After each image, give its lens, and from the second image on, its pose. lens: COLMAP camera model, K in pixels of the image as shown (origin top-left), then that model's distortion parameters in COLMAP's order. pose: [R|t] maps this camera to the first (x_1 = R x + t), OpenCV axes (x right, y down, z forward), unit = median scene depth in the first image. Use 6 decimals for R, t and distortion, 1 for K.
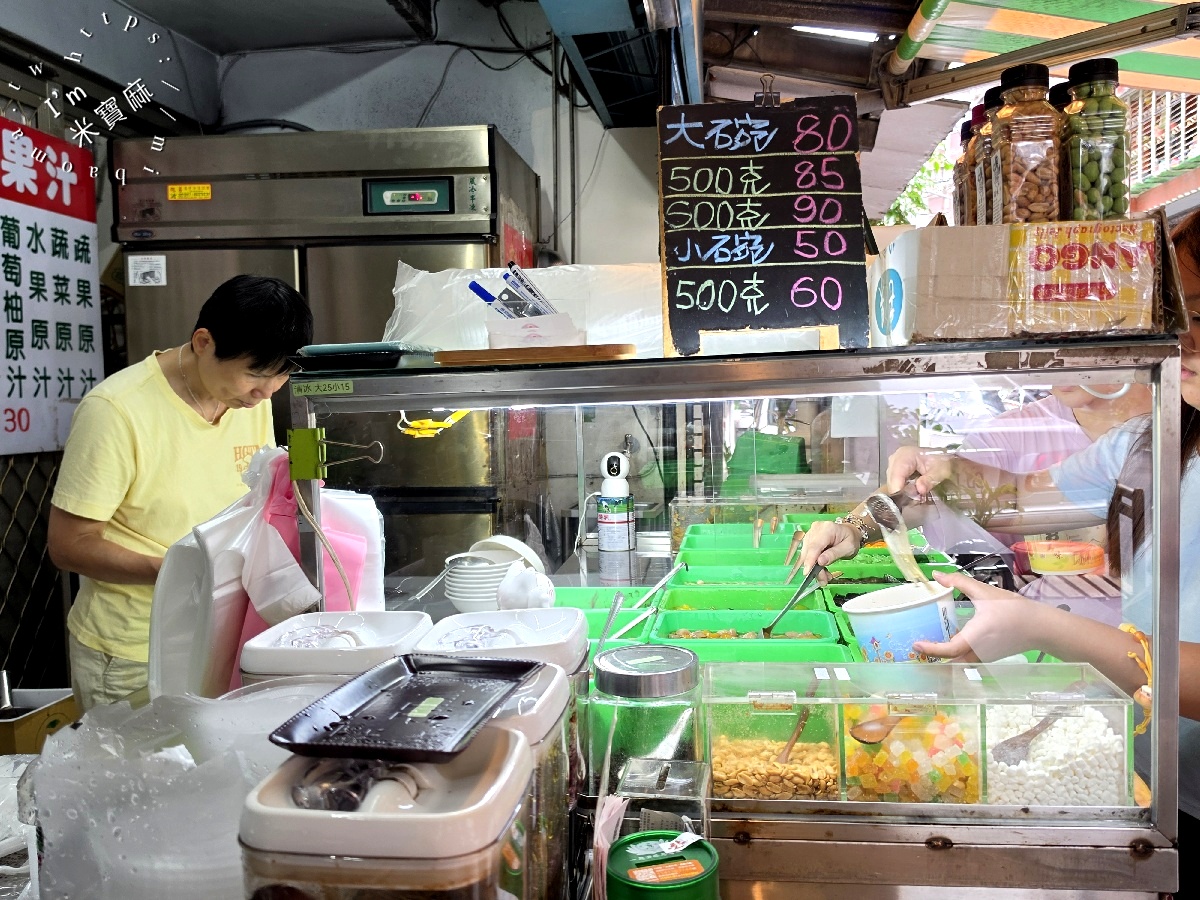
lens RADIAL K [[1018.1, 0, 600.0], [0, 1018.1, 450.0], [0, 0, 1]] dist [0.125837, -0.202926]
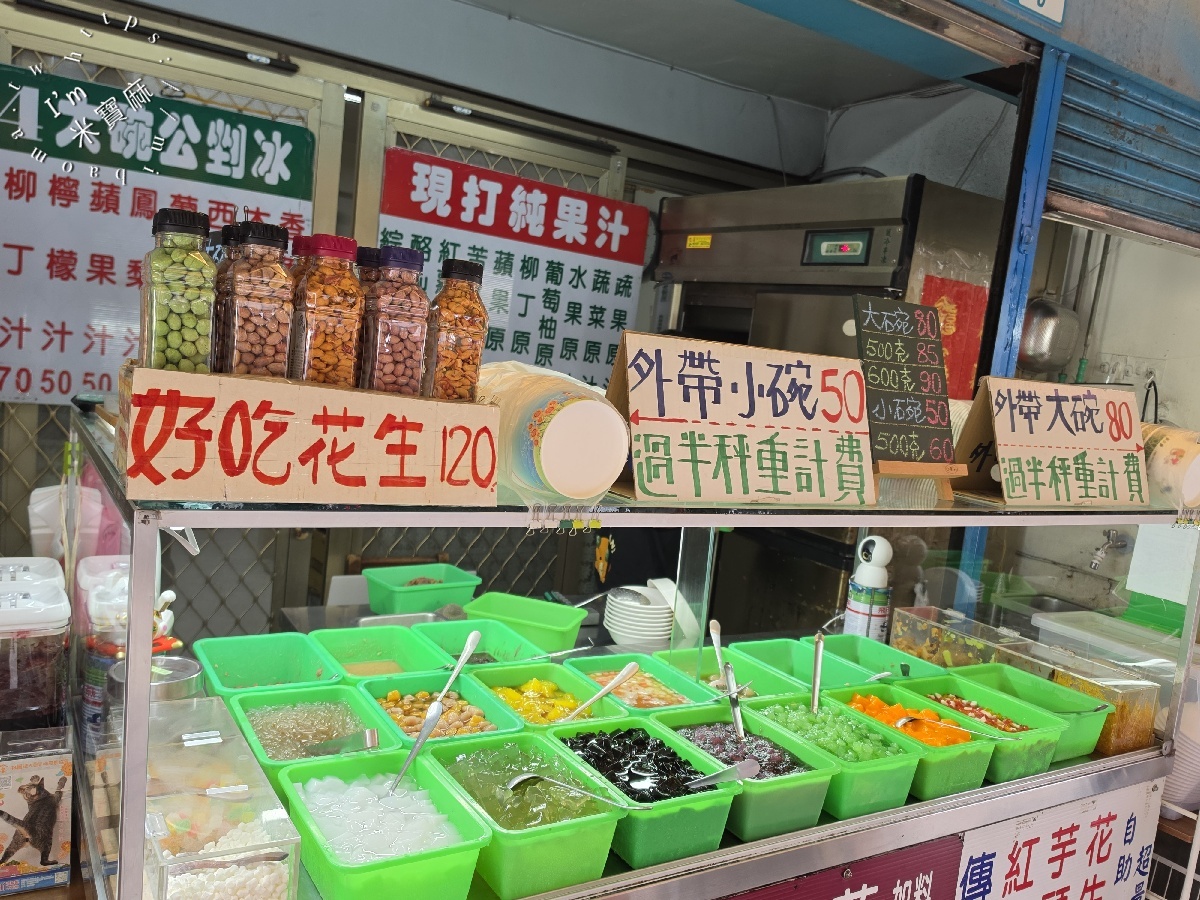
lens RADIAL K [[970.4, 0, 600.0], [0, 970.4, 450.0], [0, 0, 1]] dist [0.149319, -0.281039]
pose [[0.635179, 0.177916, -0.751594, 0.445613], [-0.178888, 0.980535, 0.080930, -0.089810], [0.751363, 0.083046, 0.654642, 0.210554]]
